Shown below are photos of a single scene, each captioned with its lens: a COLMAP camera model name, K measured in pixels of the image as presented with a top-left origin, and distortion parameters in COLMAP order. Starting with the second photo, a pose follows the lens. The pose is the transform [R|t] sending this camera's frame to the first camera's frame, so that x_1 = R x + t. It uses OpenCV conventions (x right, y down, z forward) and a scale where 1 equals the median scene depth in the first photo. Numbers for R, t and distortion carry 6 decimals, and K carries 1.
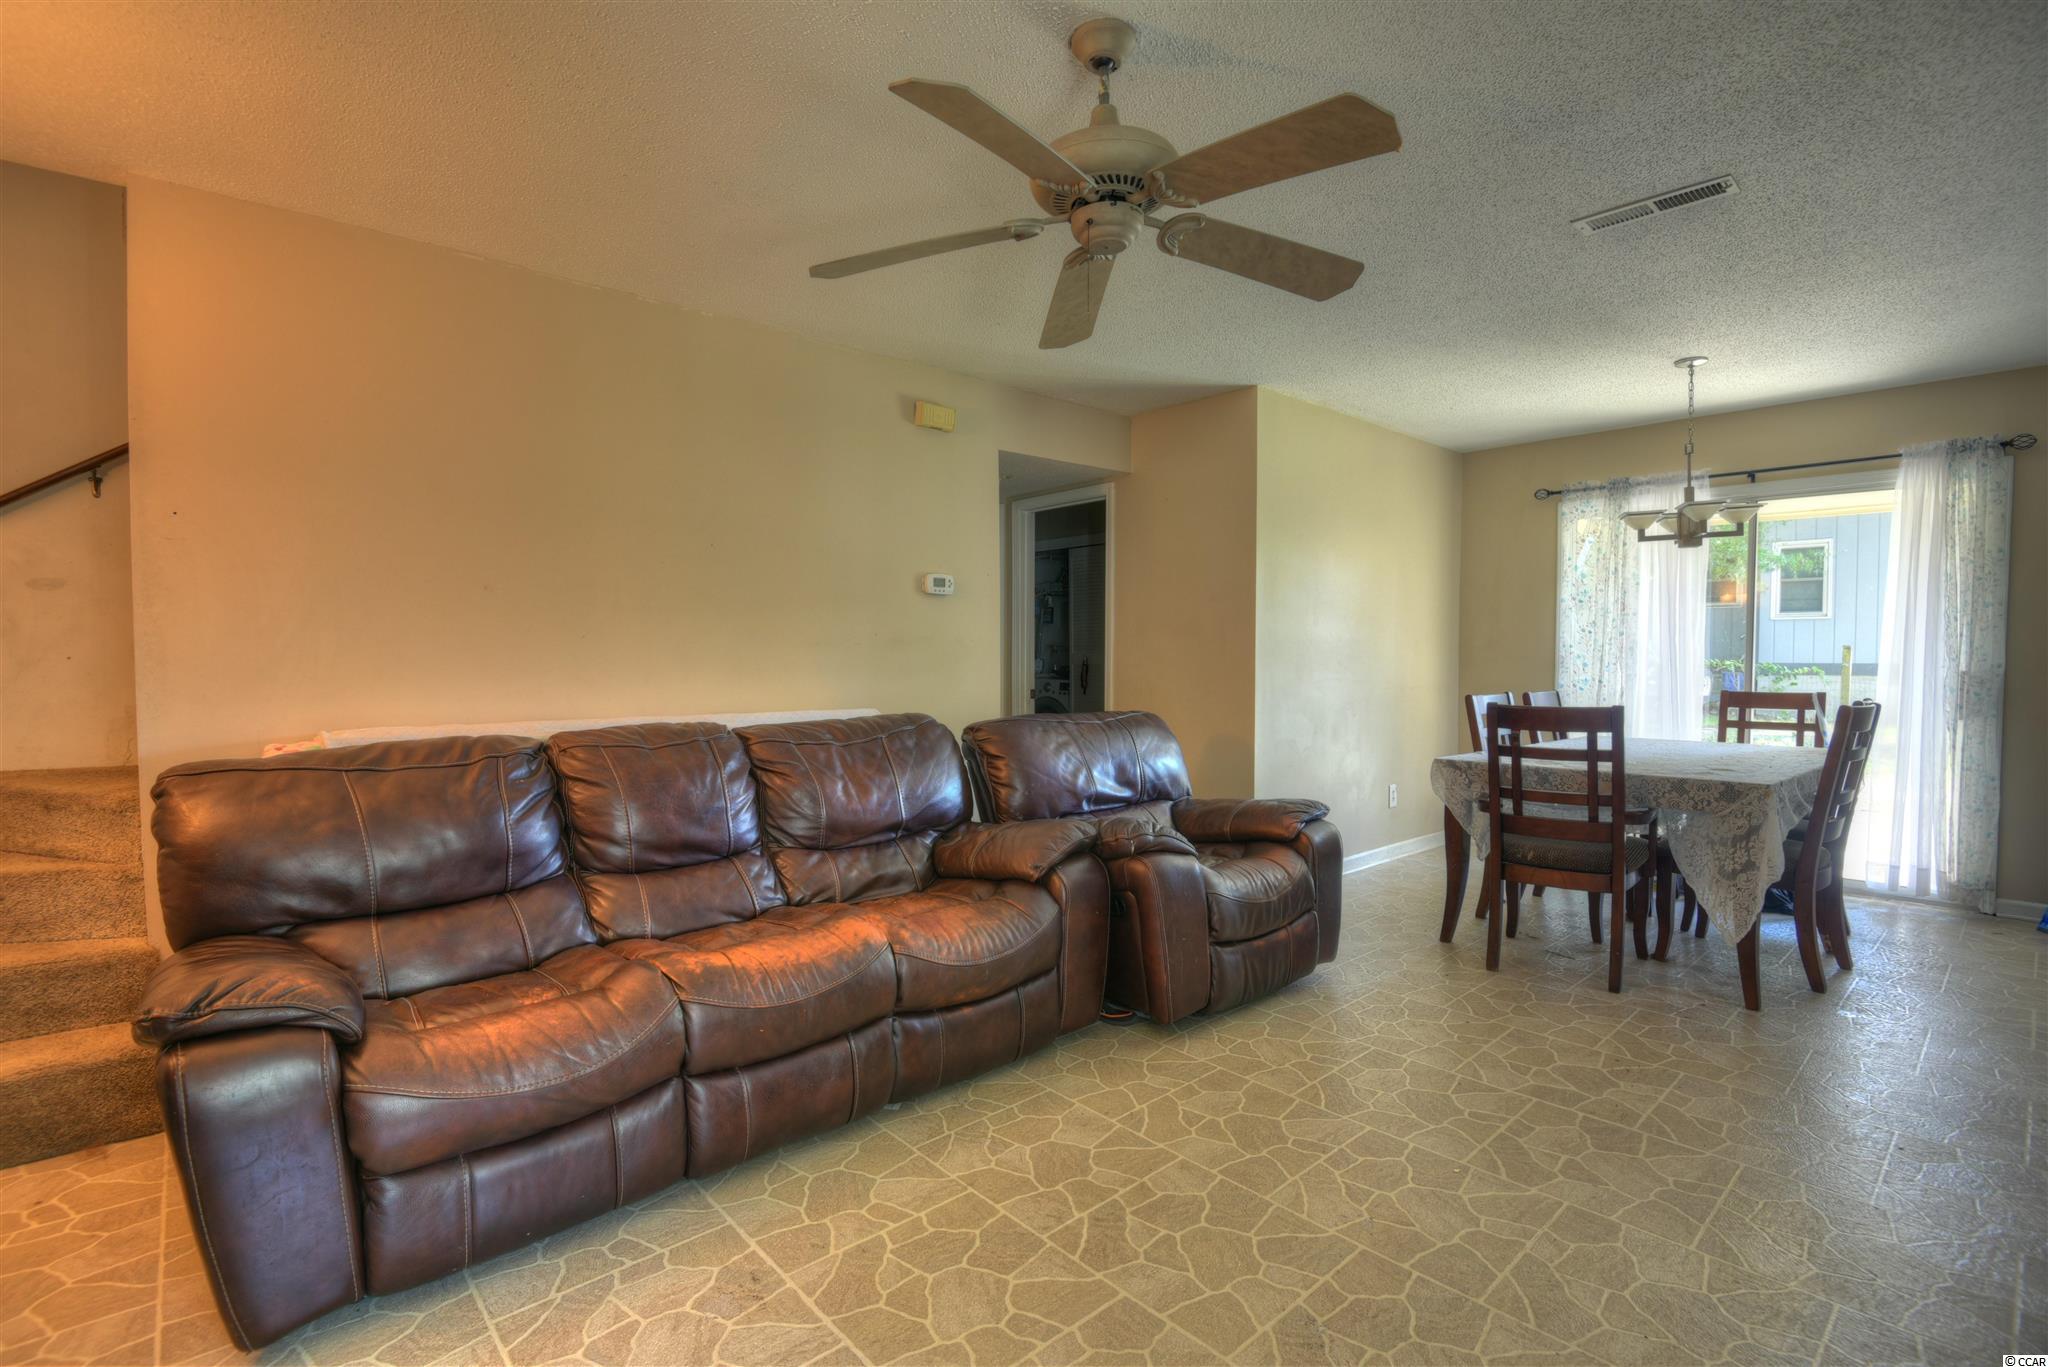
lens RADIAL K [[958.9, 0, 1024.0], [0, 958.9, 683.5], [0, 0, 1]] dist [-0.002310, -0.000772]
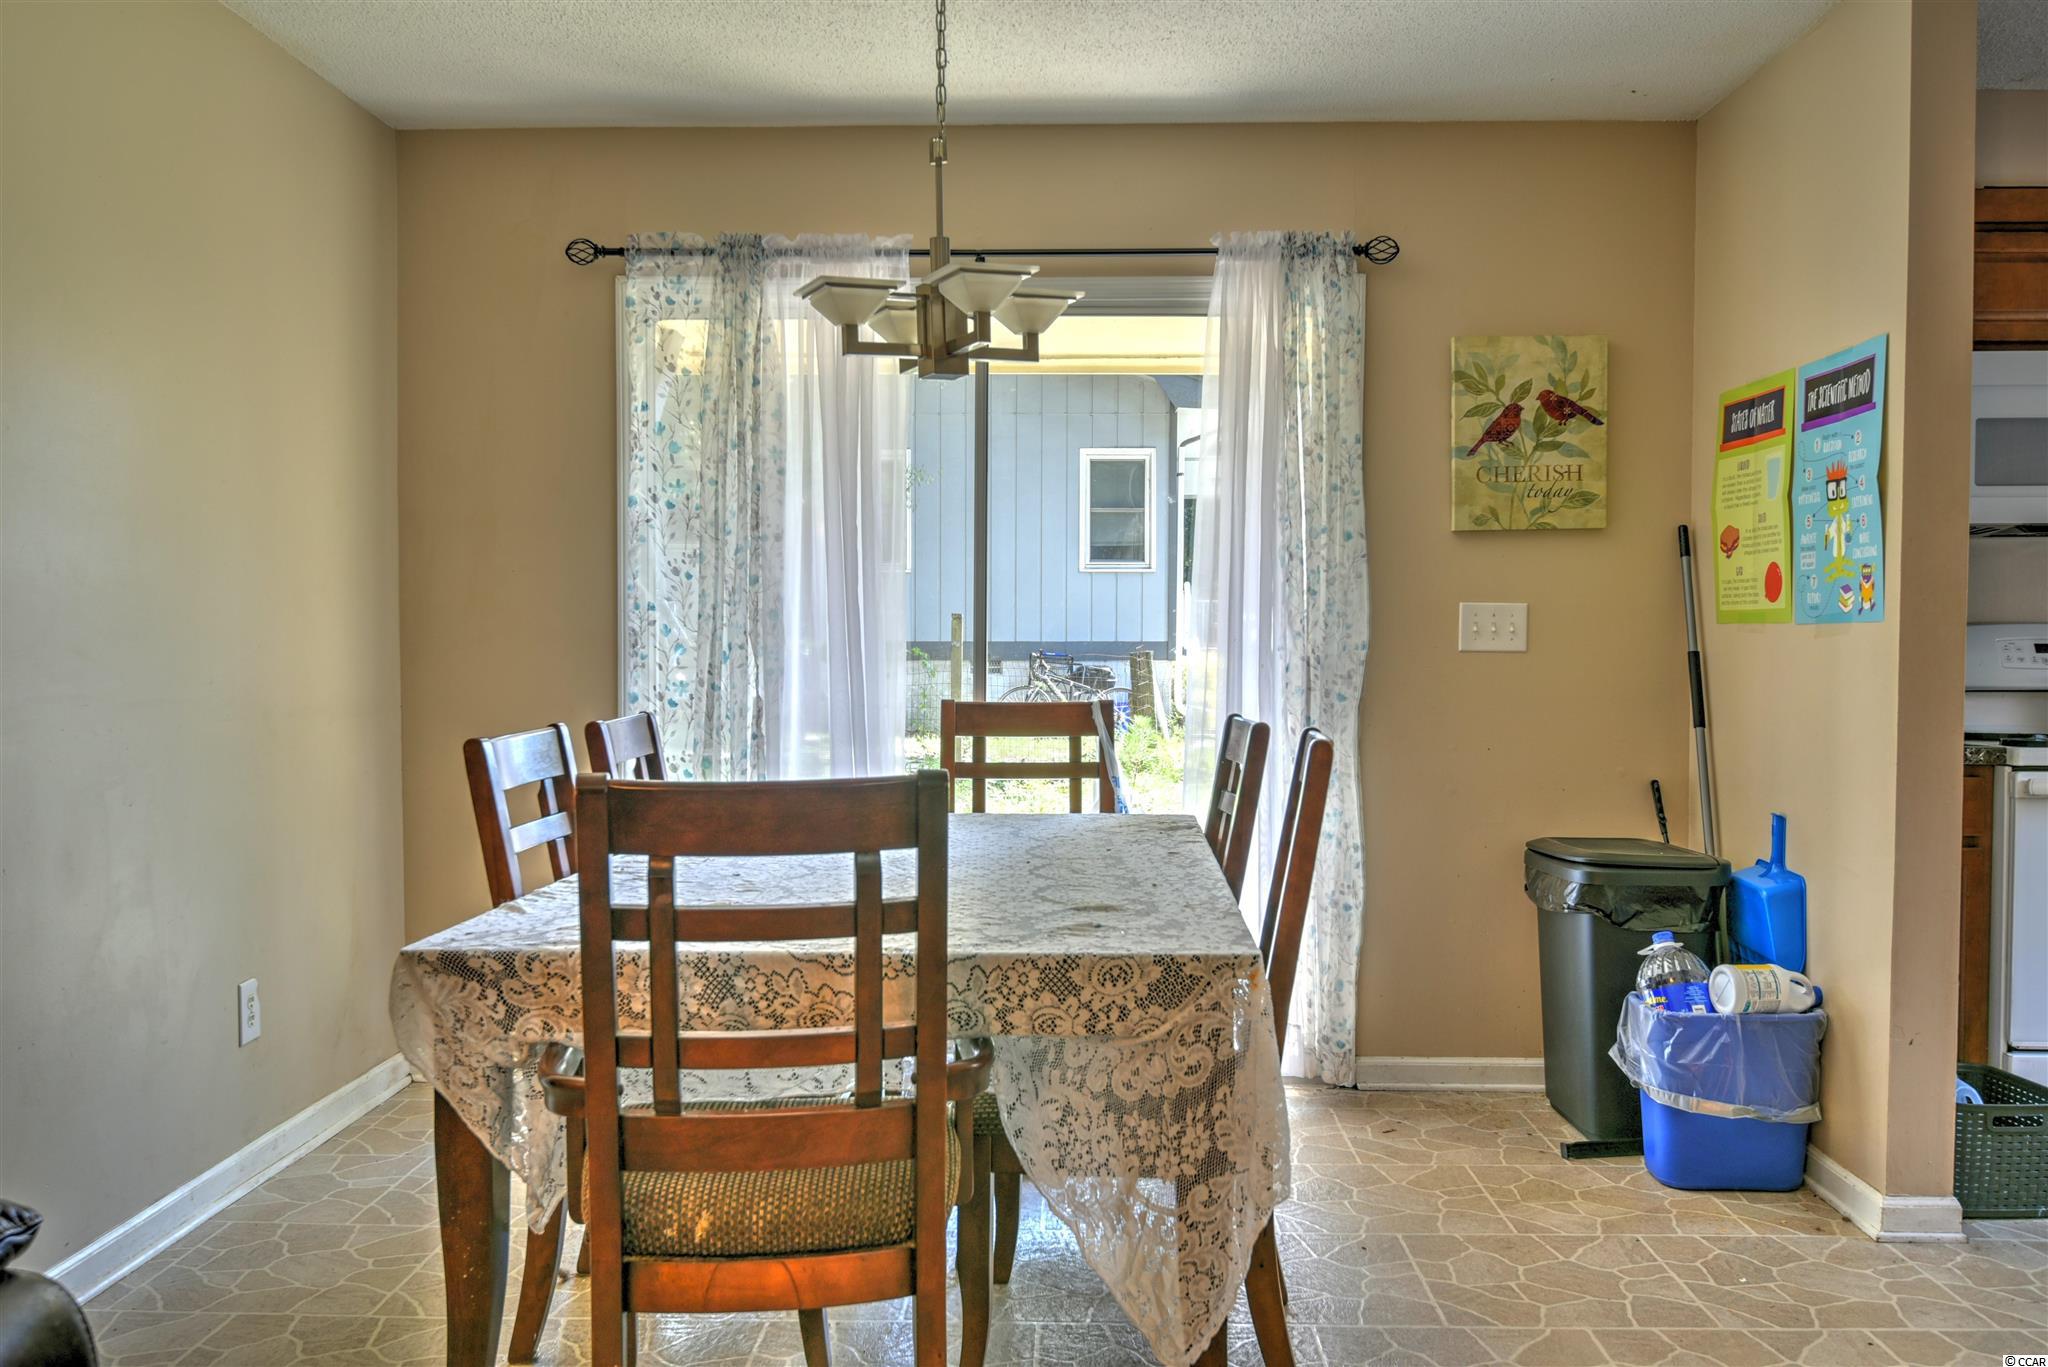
lens RADIAL K [[1710.3, 0, 1024.0], [0, 1710.3, 683.5], [0, 0, 1]] dist [-0.016487, -0.009648]
pose [[0.685962, -0.021544, 0.727319, 0.174478], [0.020113, 0.999741, 0.010643, -0.012956], [-0.727360, 0.007328, 0.686217, 0.499976]]
